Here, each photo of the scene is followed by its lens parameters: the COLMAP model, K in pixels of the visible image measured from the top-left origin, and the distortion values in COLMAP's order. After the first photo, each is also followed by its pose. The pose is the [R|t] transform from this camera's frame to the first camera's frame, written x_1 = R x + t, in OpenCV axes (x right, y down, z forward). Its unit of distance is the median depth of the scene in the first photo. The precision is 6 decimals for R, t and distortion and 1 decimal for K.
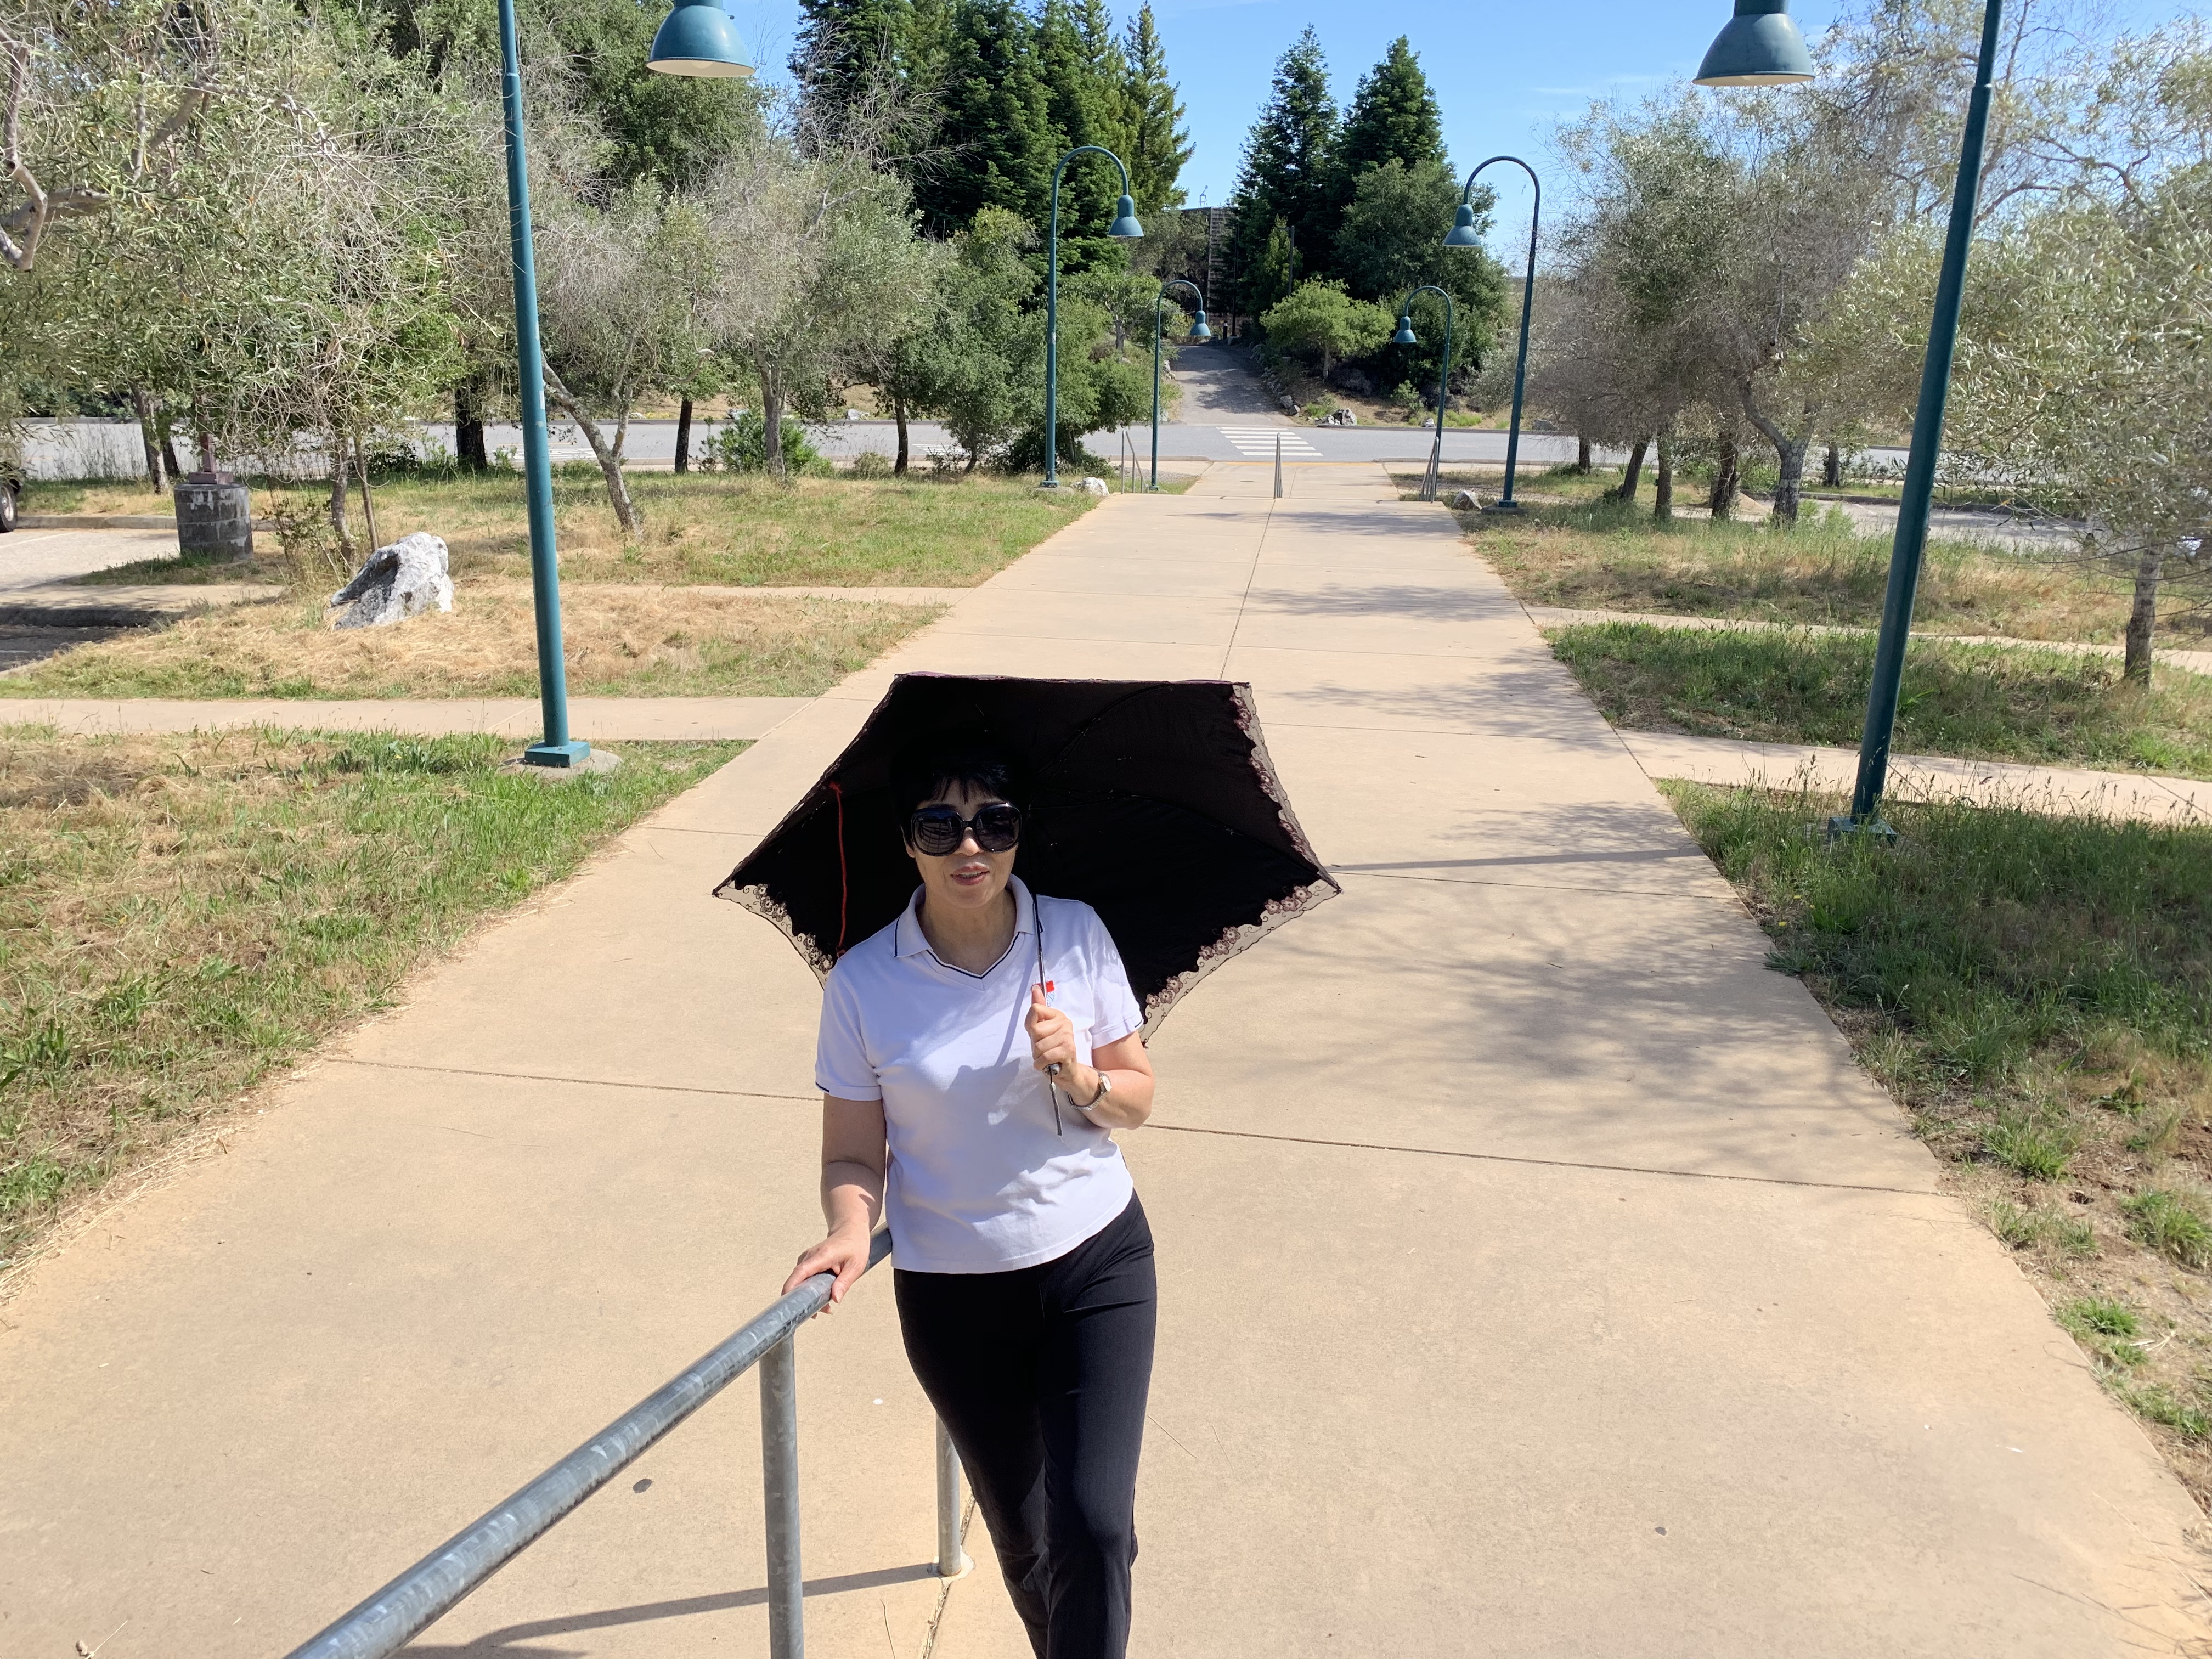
lens RADIAL K [[1695.5, 0, 1106.0], [0, 1695.5, 829.5], [0, 0, 1]] dist [0.003475, 0.004436]
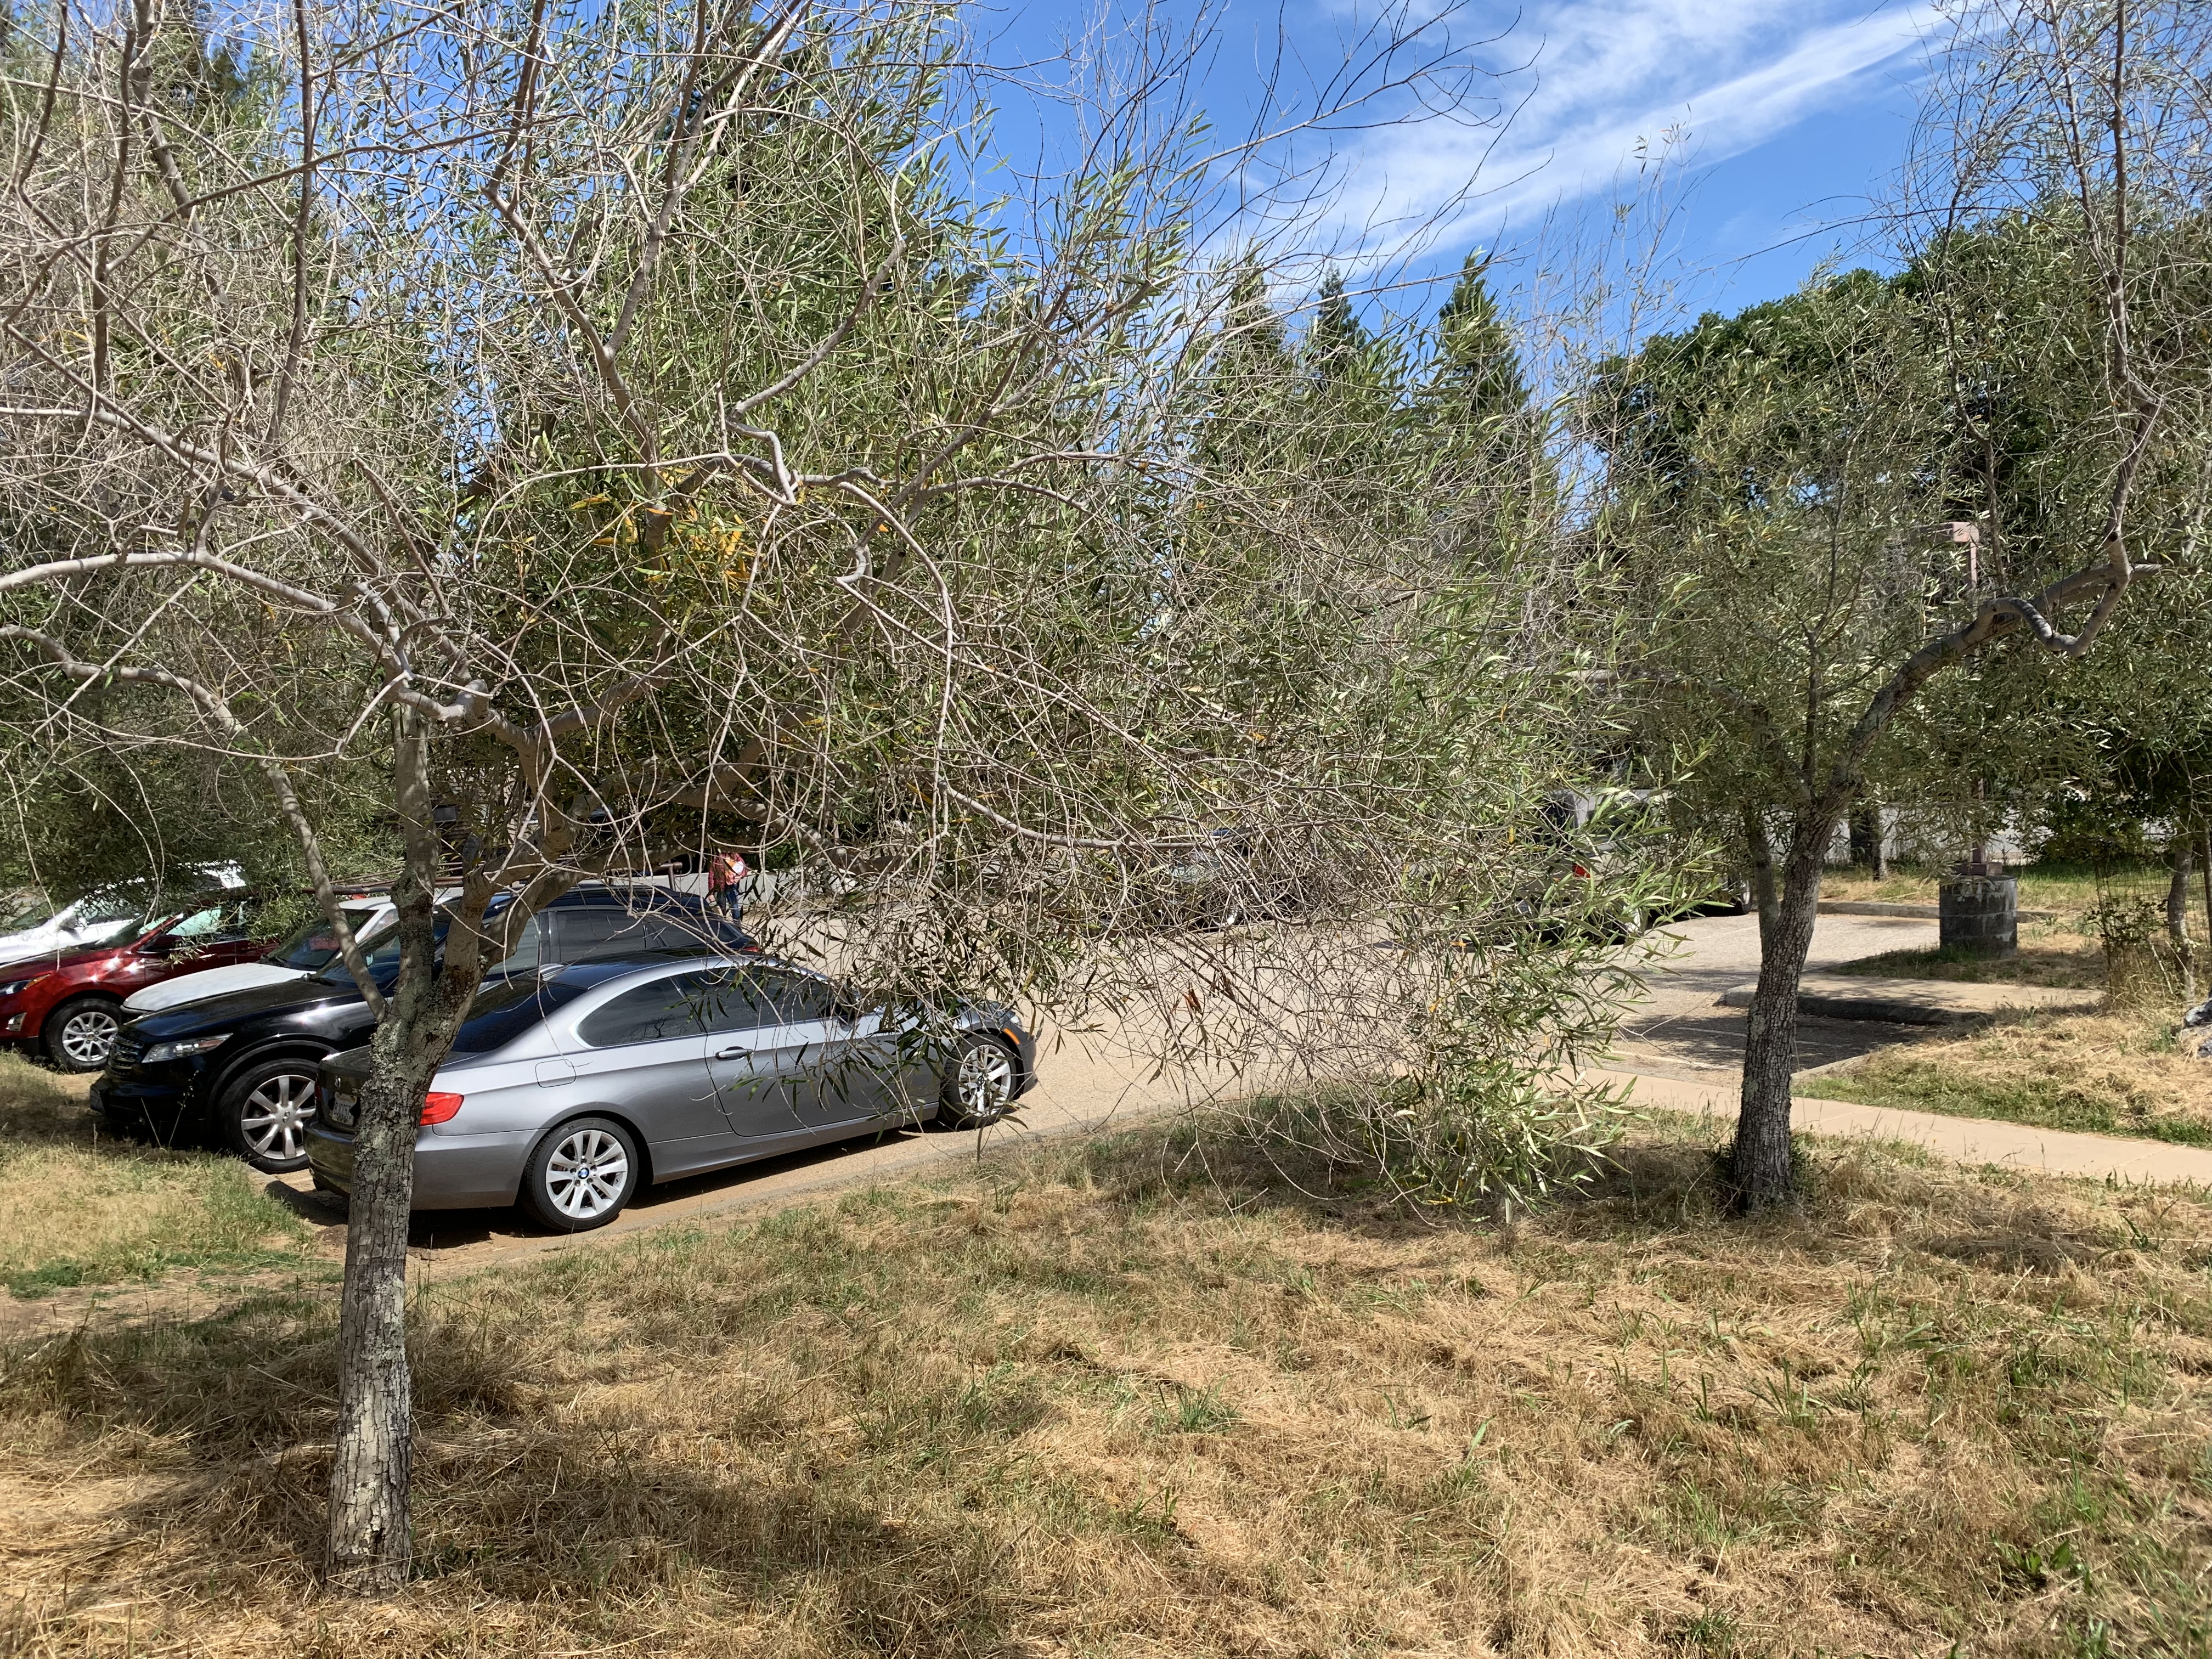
lens RADIAL K [[1685.9, 0, 1105.5], [0, 1685.9, 859.6], [0, 0, 1]] dist [0.011580, -0.007572]
pose [[0.643526, 0.010078, -0.765358, -0.188523], [-0.163808, 0.978560, -0.124848, -0.023909], [0.747690, 0.205715, 0.631380, 0.067922]]
